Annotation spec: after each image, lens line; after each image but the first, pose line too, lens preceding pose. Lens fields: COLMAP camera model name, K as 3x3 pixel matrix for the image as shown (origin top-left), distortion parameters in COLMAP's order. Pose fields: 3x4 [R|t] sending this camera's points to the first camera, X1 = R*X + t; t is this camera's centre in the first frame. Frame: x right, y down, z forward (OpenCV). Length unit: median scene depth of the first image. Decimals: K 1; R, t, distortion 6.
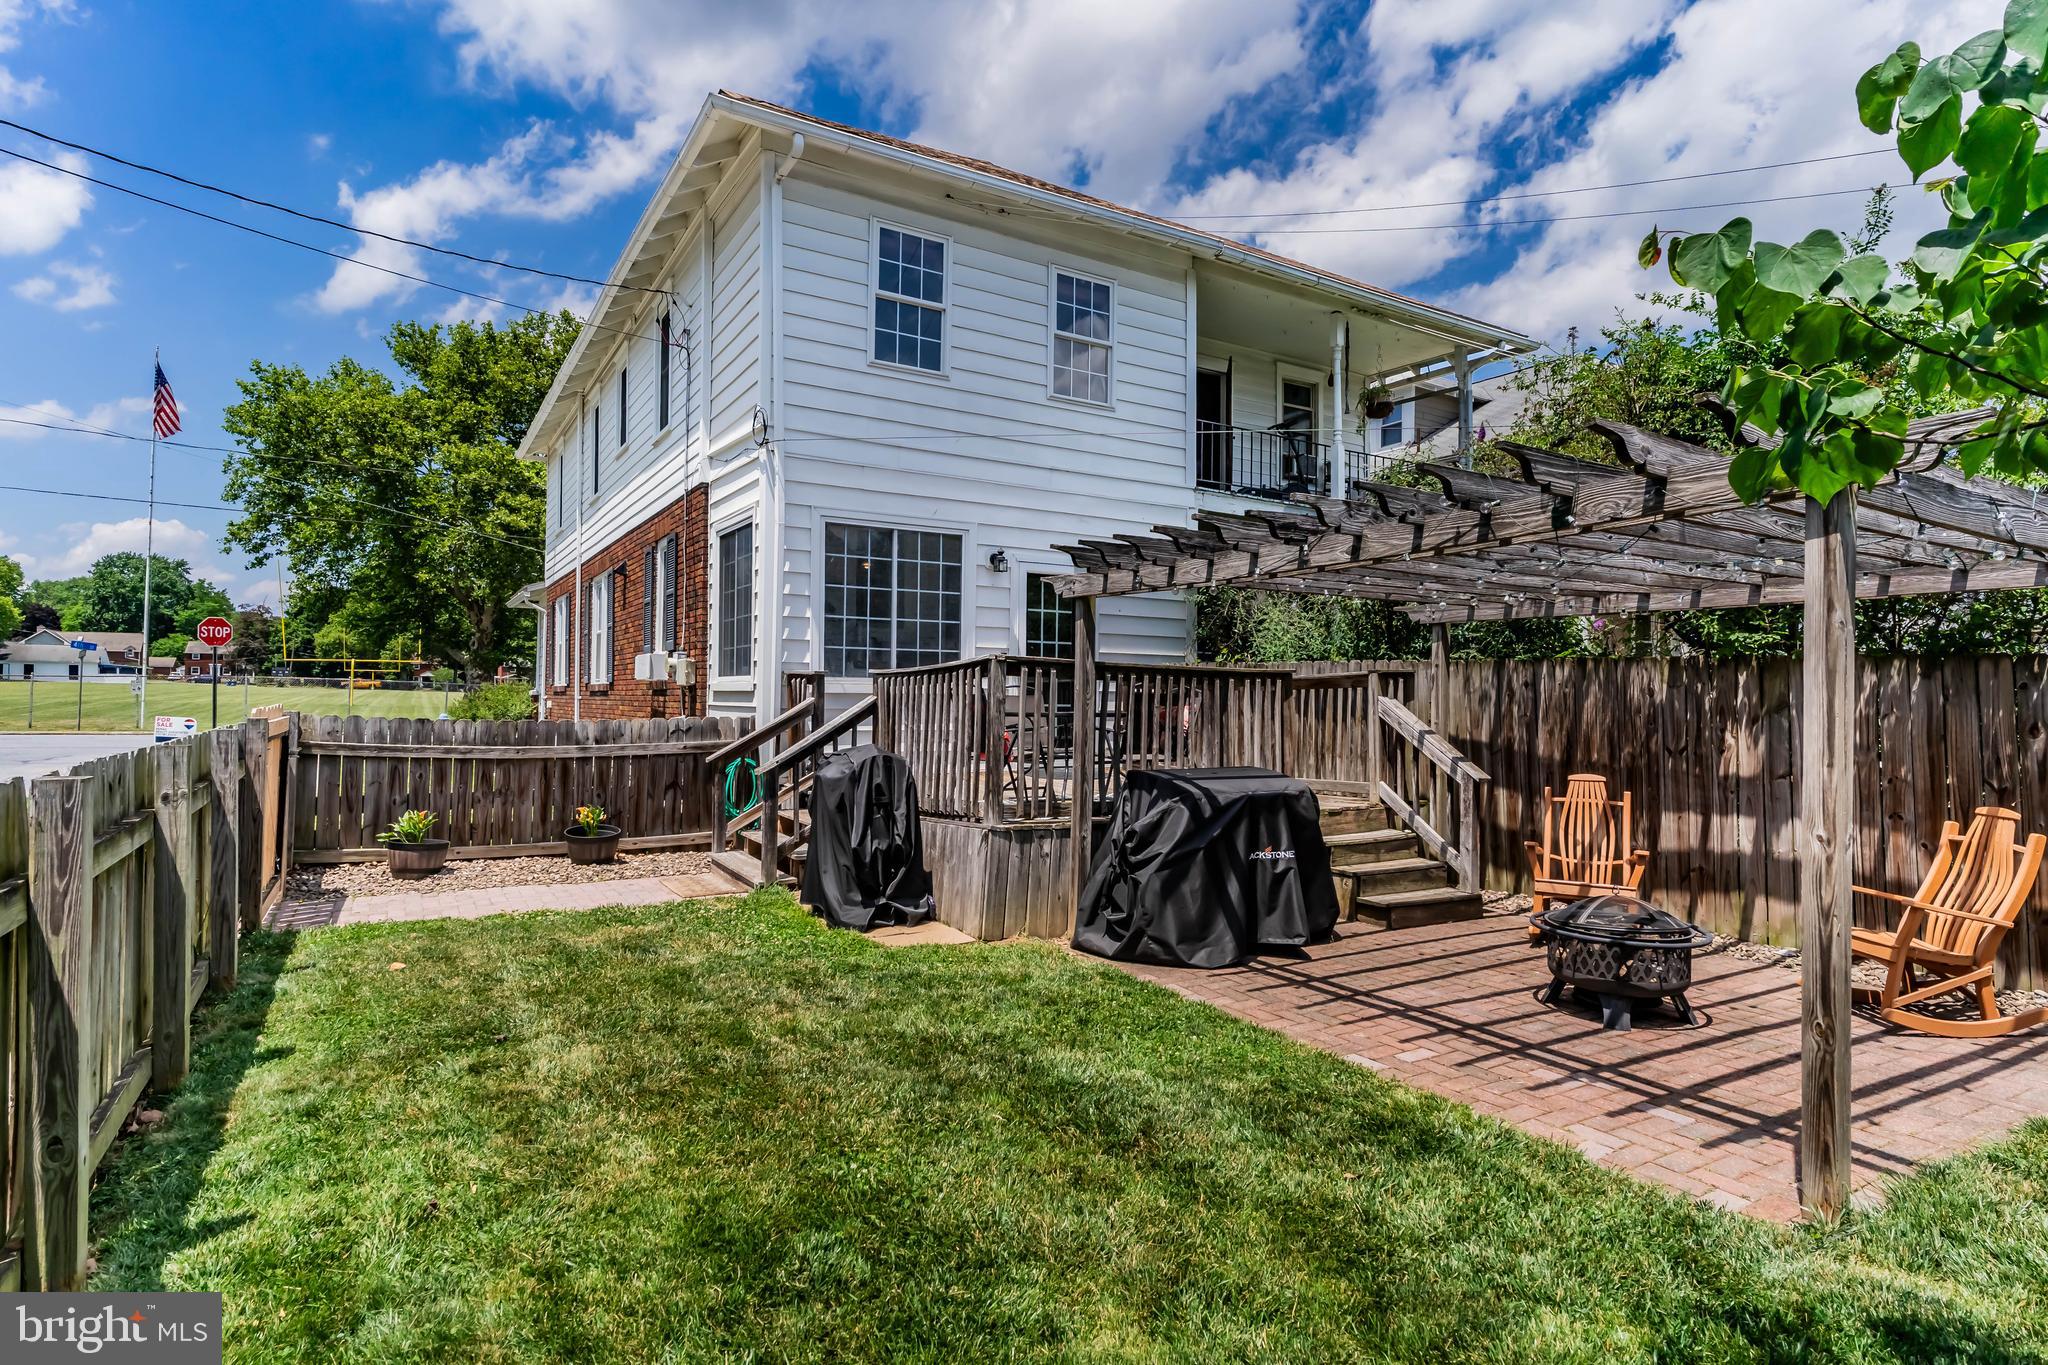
lens RADIAL K [[1048.4, 0, 1011.9], [0, 1048.4, 683.8], [0, 0, 1]] dist [-0.013585, 0.006029]
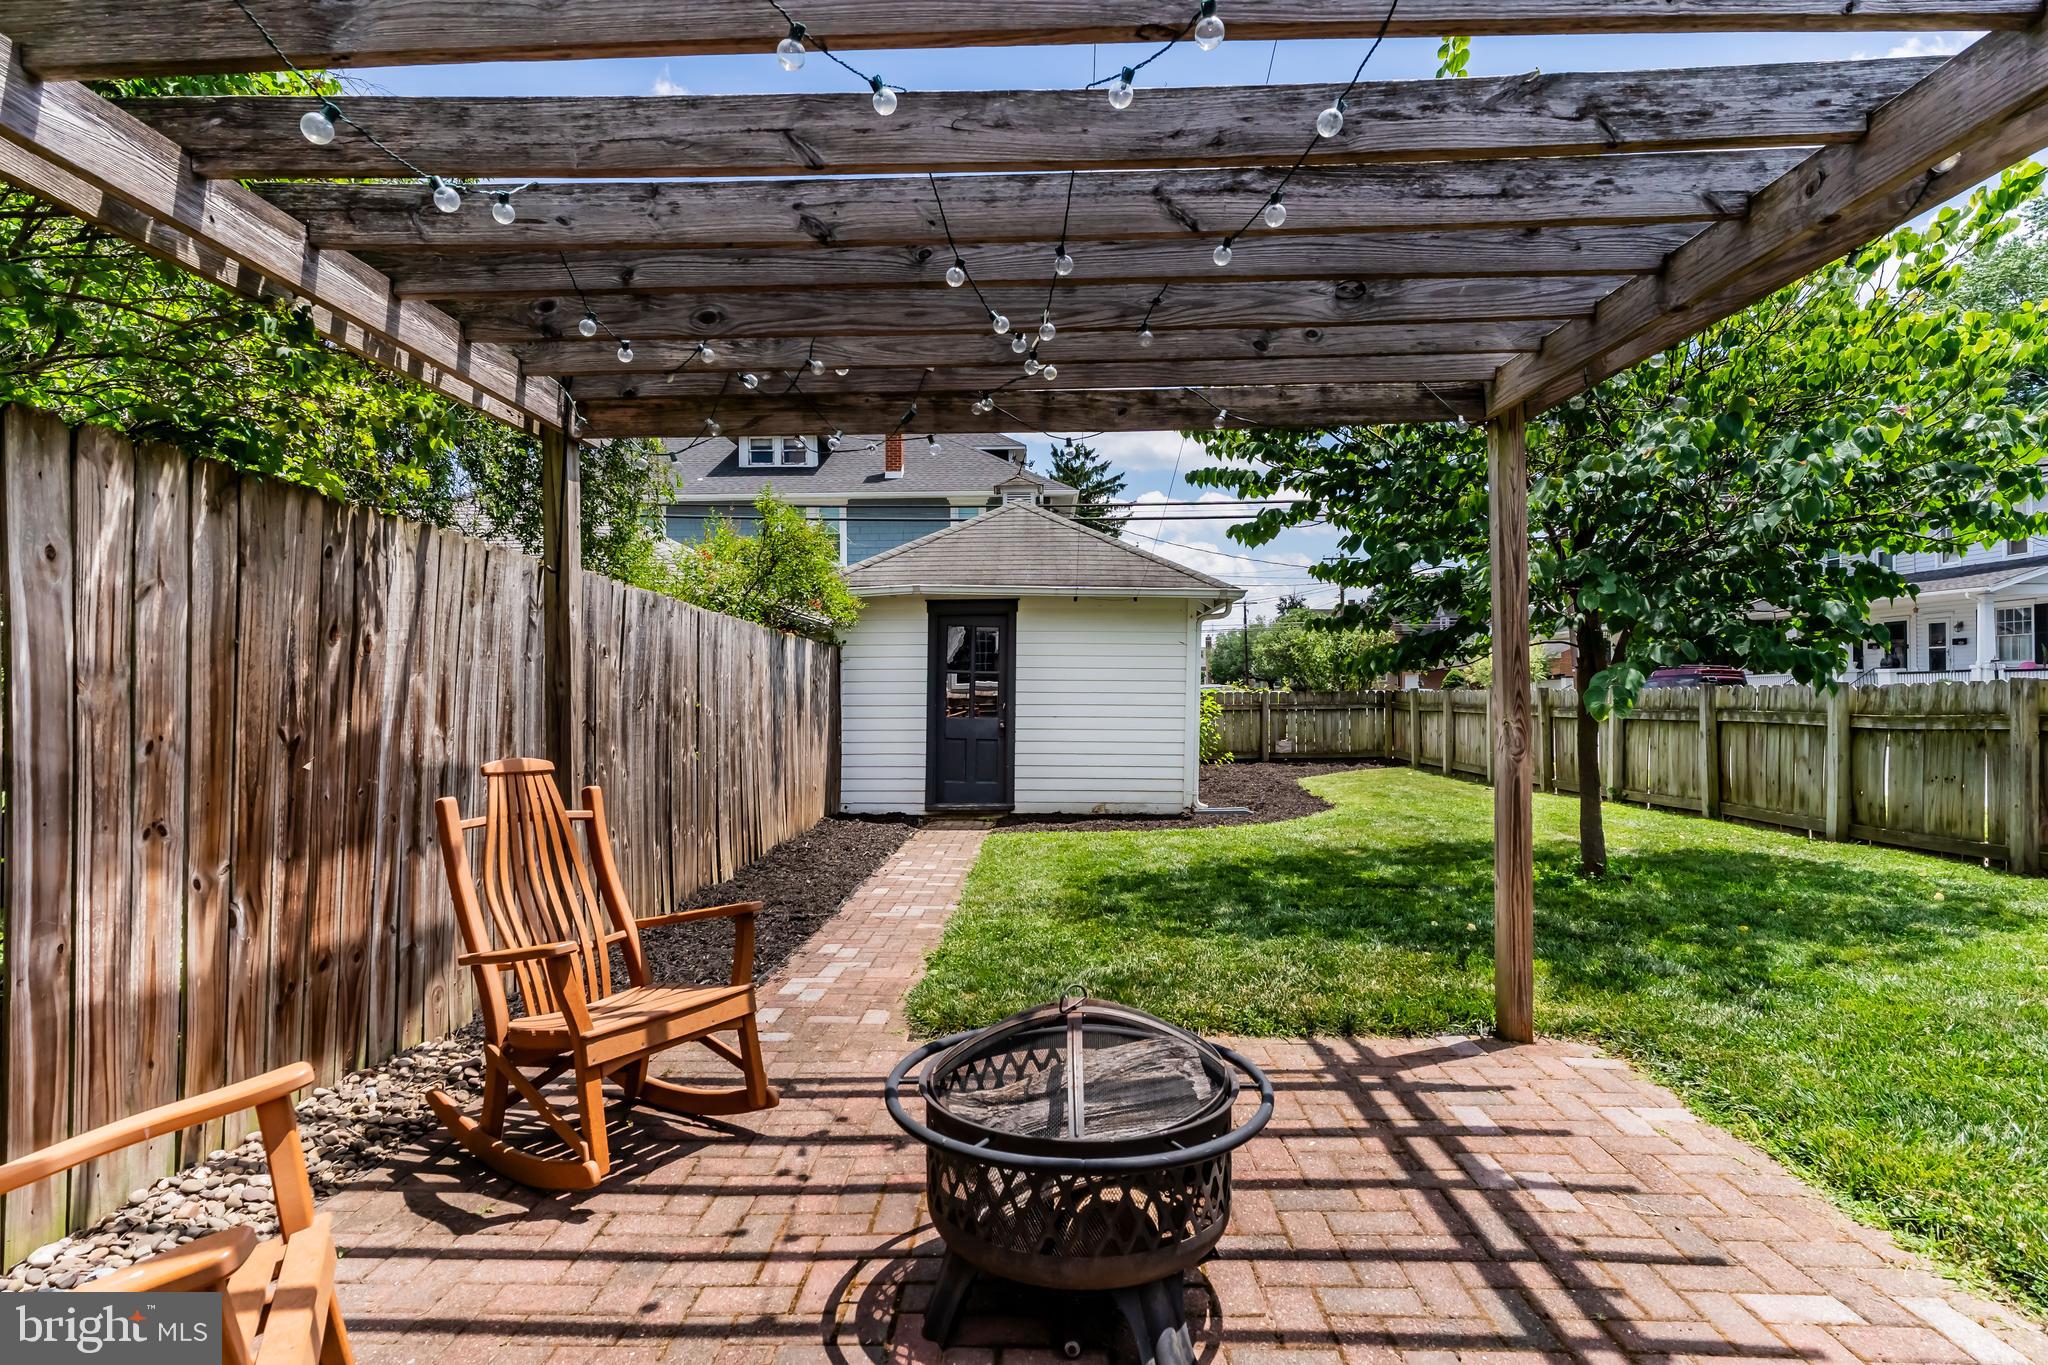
lens RADIAL K [[1048.4, 0, 1018.6], [0, 1048.4, 675.4], [0, 0, 1]] dist [-0.013585, 0.006029]
pose [[-0.850772, 0.005798, 0.525503, 0.387355], [-0.007153, 0.999719, -0.022610, 0.083876], [-0.525486, -0.022995, -0.850491, 1.384299]]
